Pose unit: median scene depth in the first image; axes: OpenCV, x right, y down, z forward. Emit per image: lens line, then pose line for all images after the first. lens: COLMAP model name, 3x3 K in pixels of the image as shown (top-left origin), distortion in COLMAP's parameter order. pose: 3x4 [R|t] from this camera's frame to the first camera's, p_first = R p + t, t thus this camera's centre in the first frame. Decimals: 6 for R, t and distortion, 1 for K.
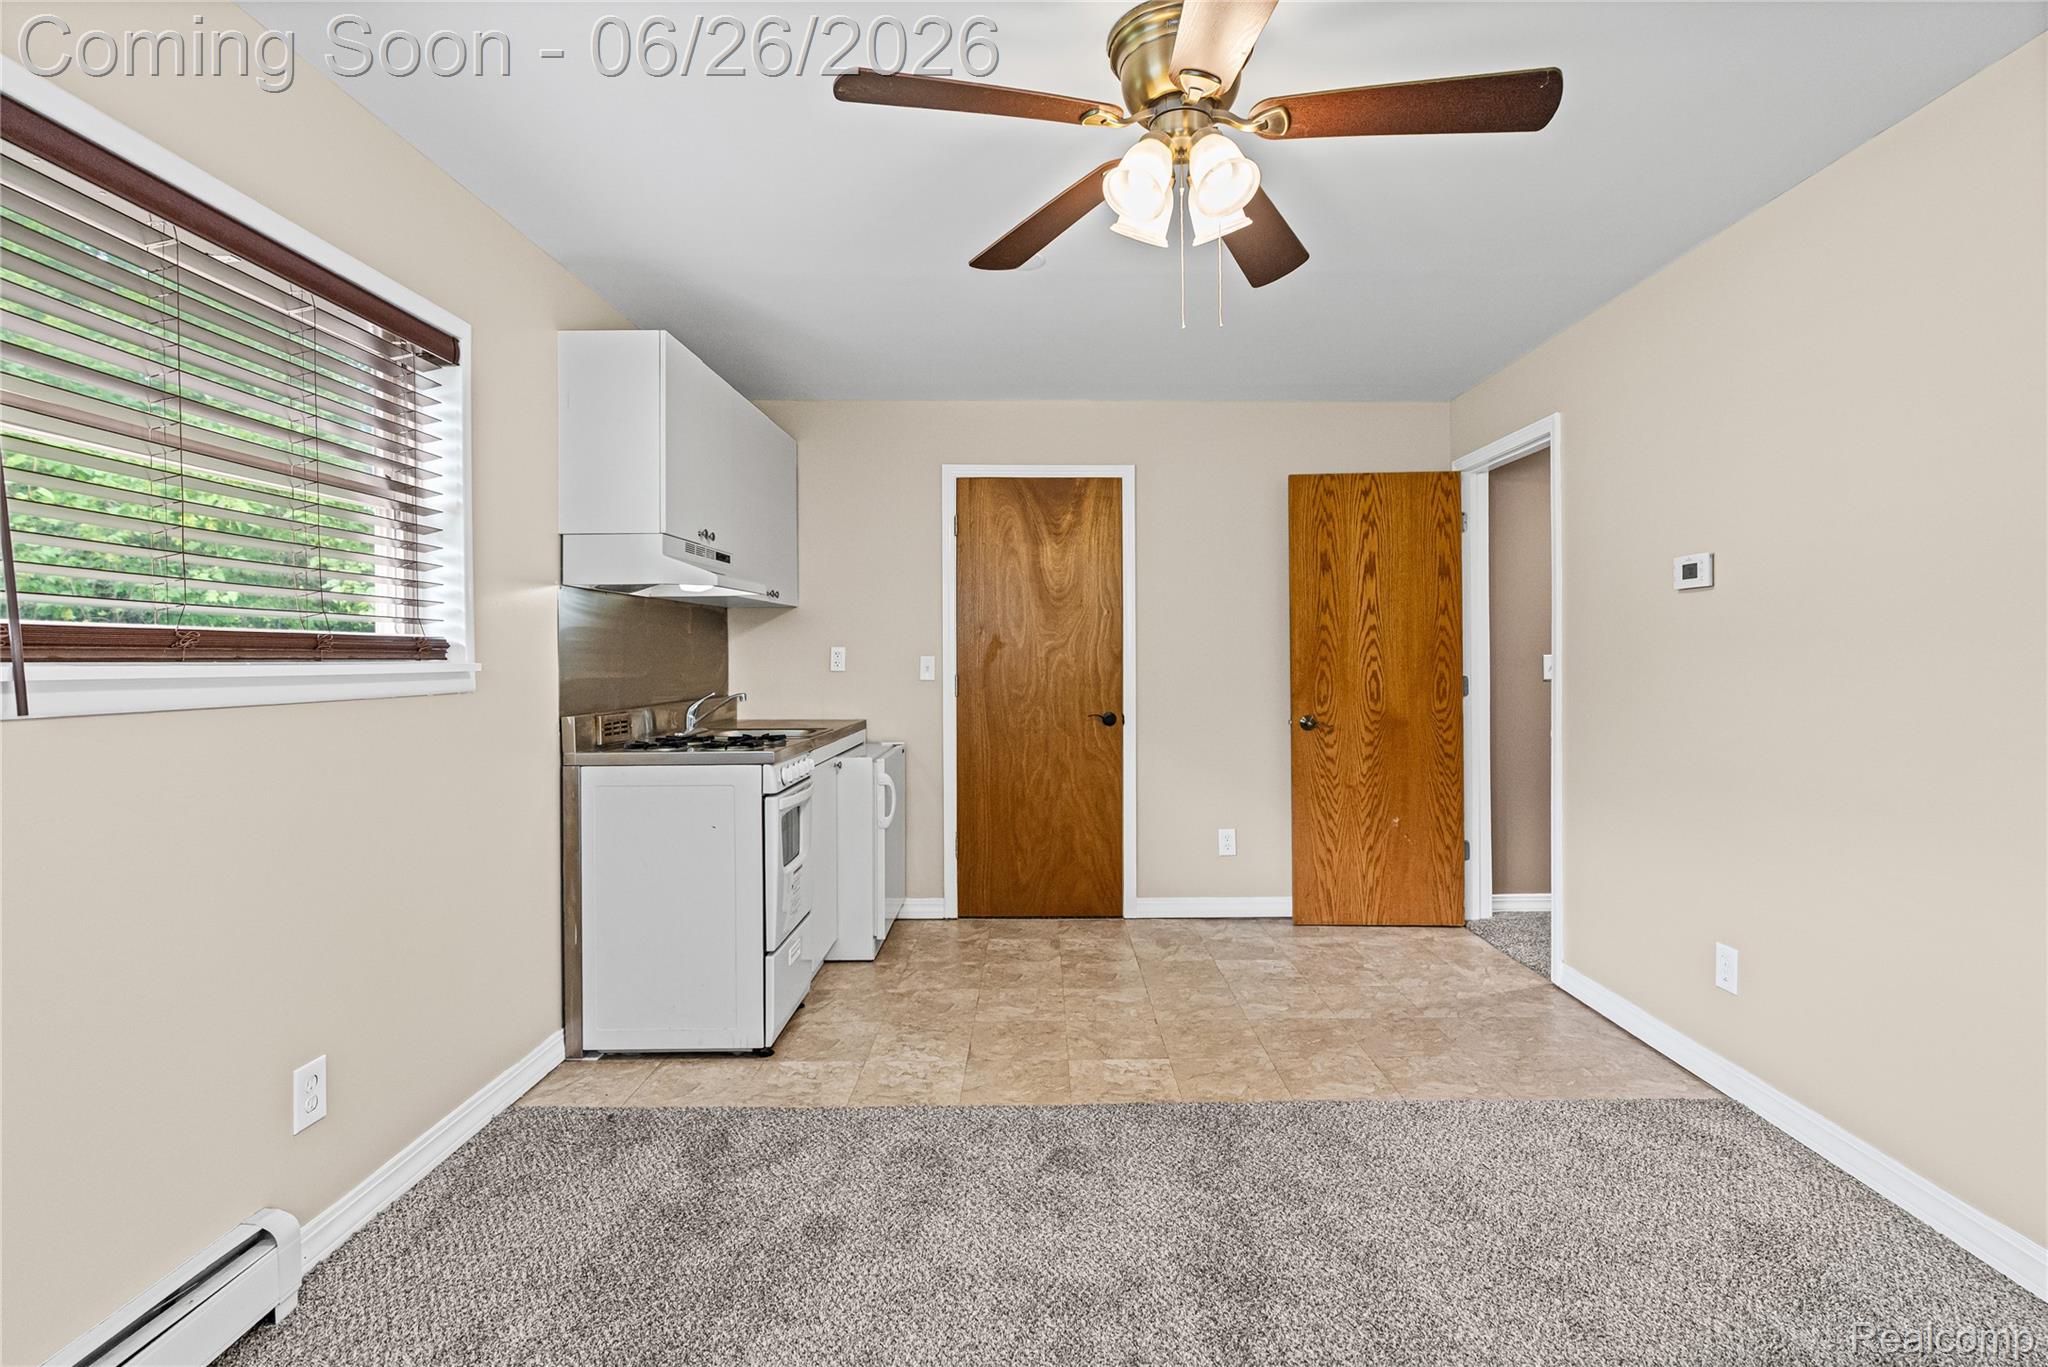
lens RADIAL K [[950.3, 0, 1052.9], [0, 950.3, 673.9], [0, 0, 1]] dist [-0.011185, 0.000628]
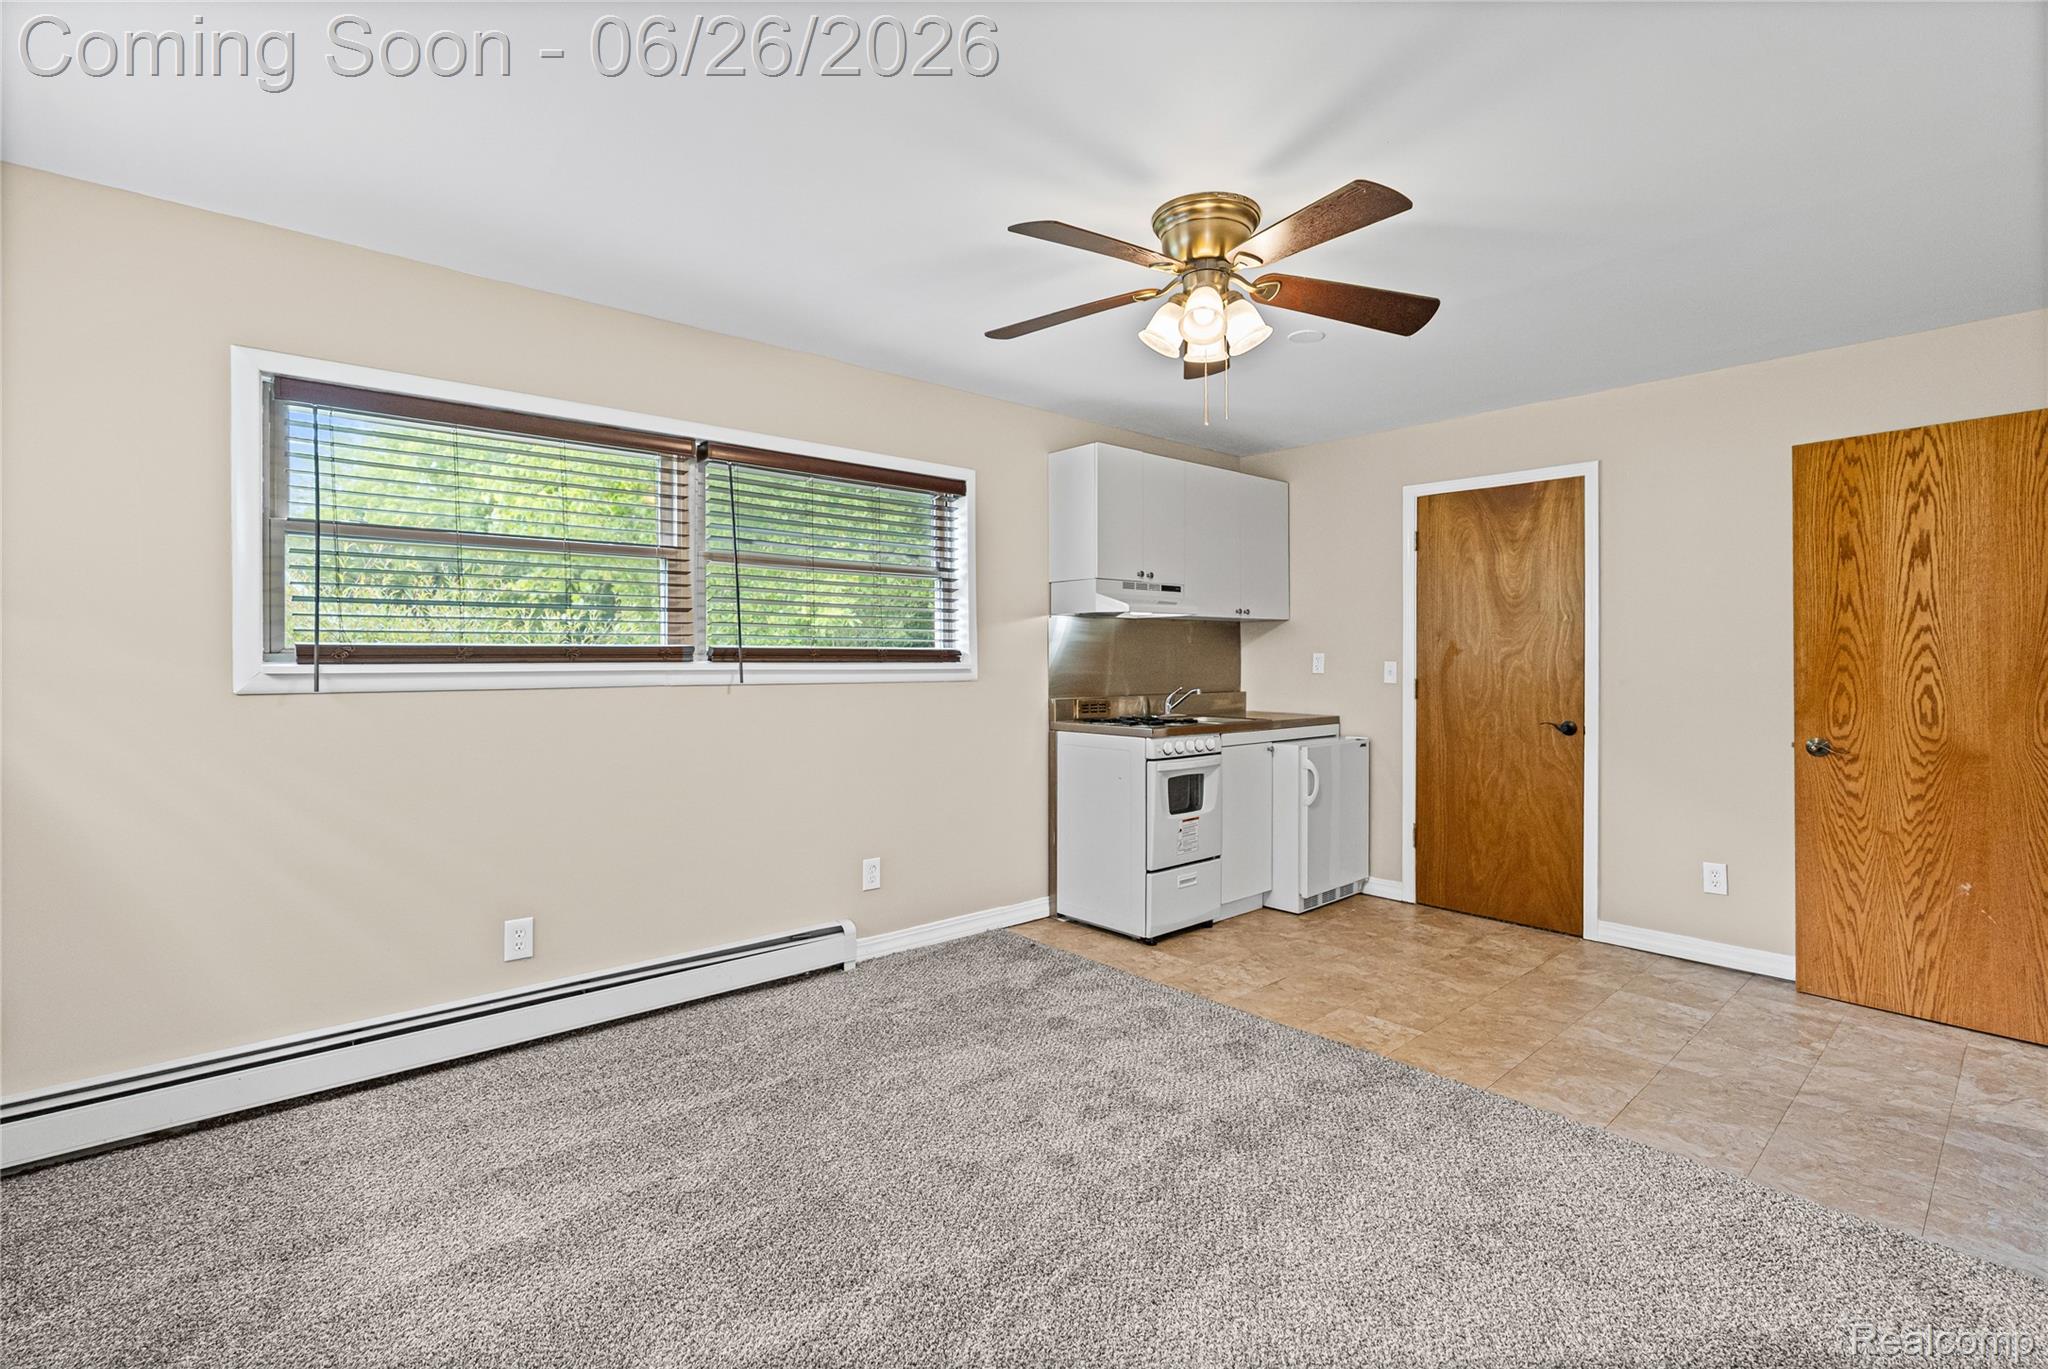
lens RADIAL K [[945.9, 0, 1033.8], [0, 945.9, 687.5], [0, 0, 1]] dist [-0.014466, 0.007208]
pose [[0.658432, 0.028729, -0.752092, 0.521898], [-0.018669, 0.999587, 0.021839, -0.005836], [0.752409, -0.000339, 0.658696, -0.045475]]
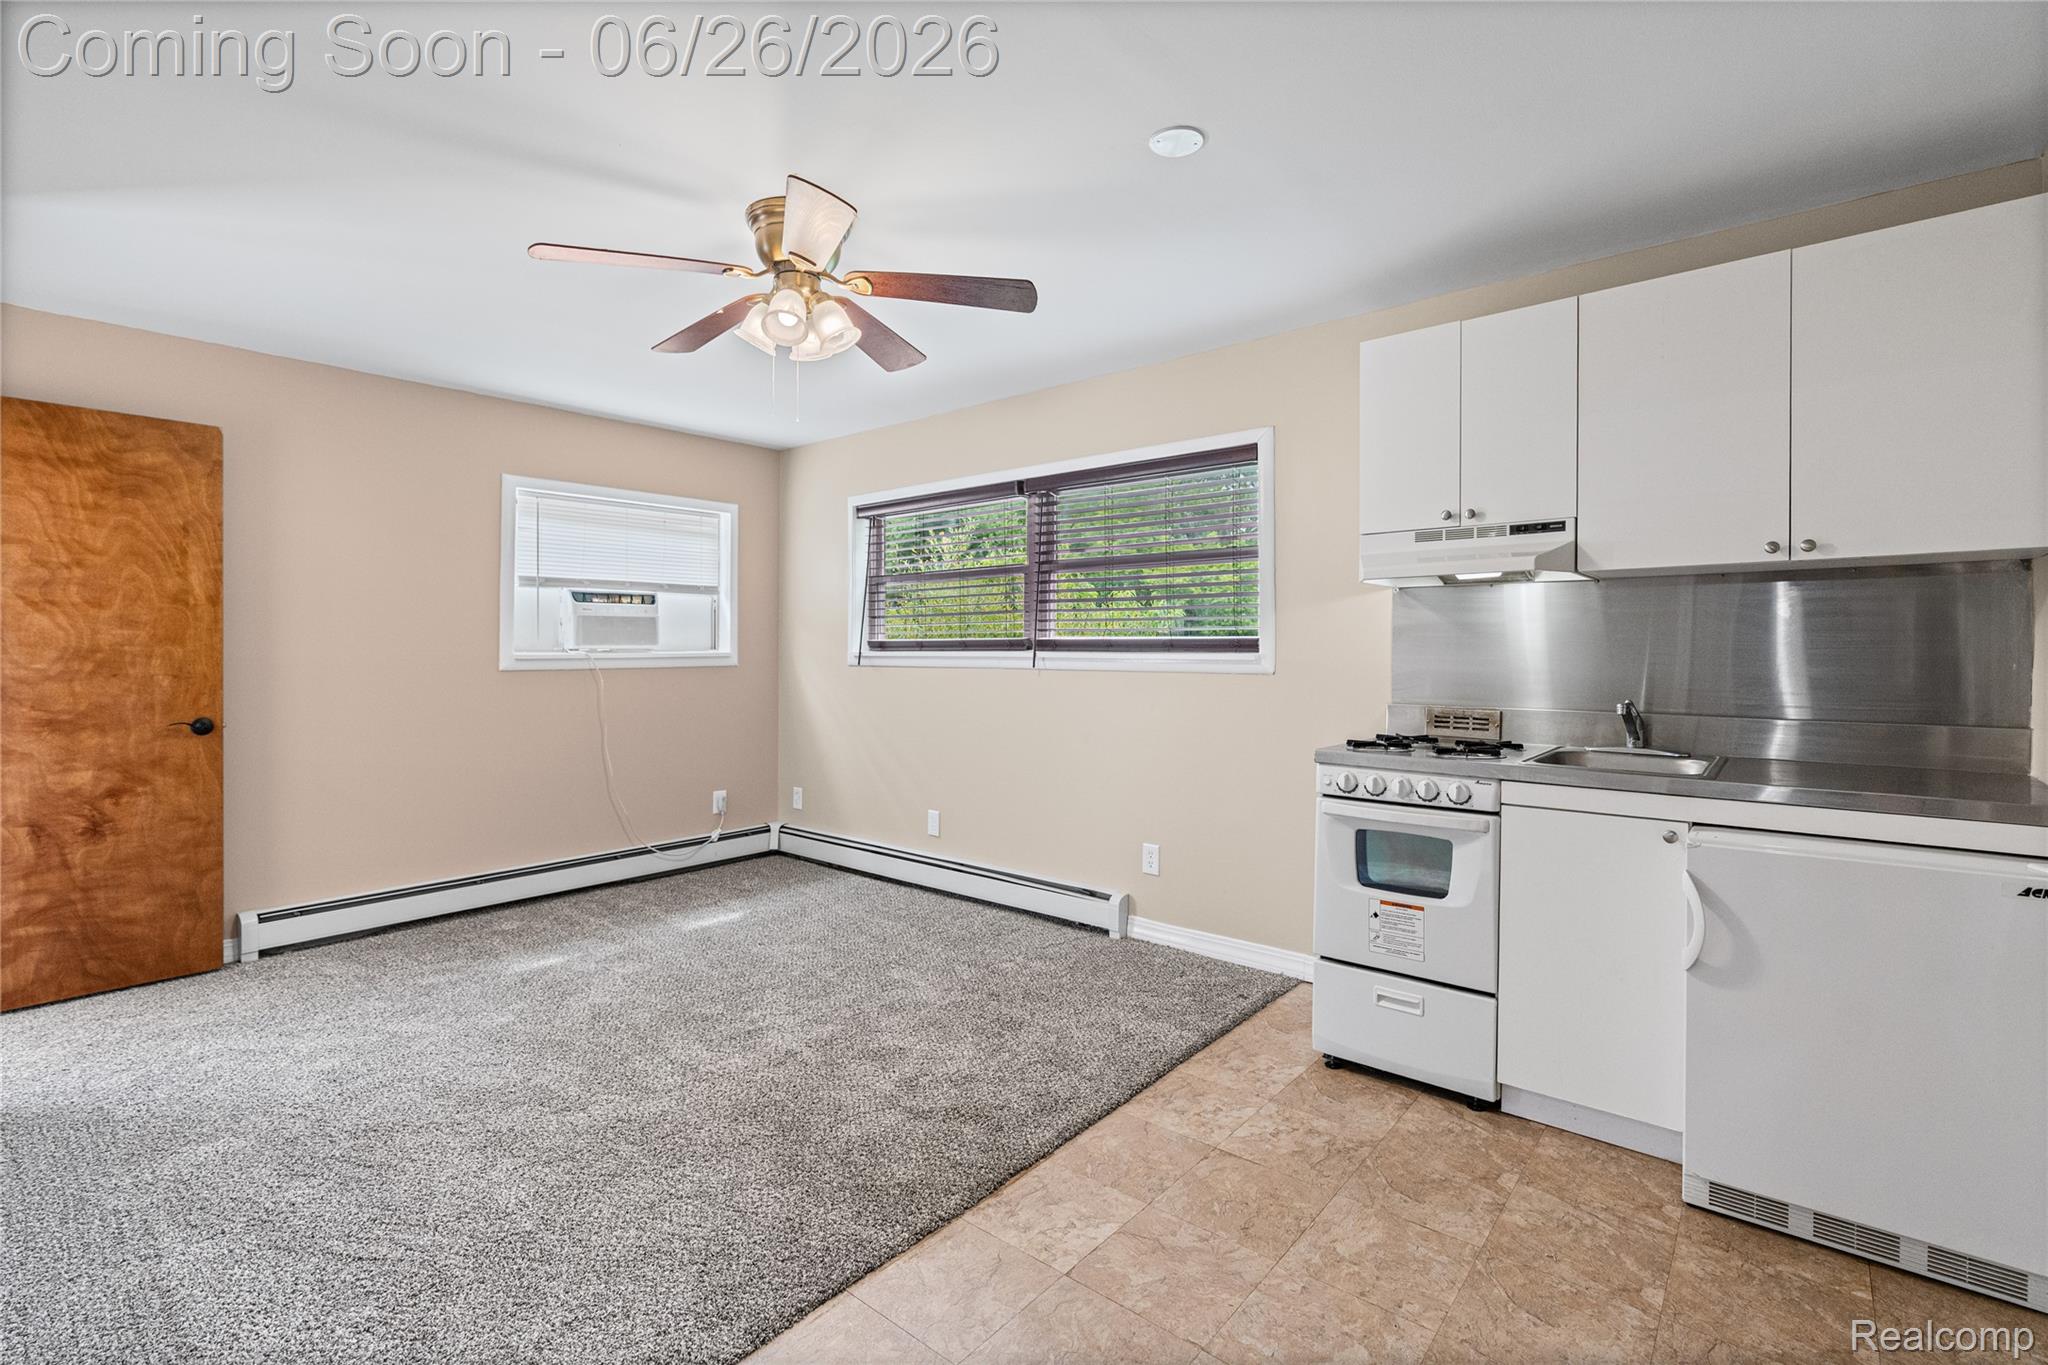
lens RADIAL K [[934.2, 0, 1009.5], [0, 934.2, 645.6], [0, 0, 1]] dist [-0.011186, 0.000806]
pose [[-0.671634, 0.001481, -0.740882, 0.510839], [-0.010846, 0.999871, 0.011831, -0.025762], [0.740804, 0.015982, -0.671531, 1.151249]]
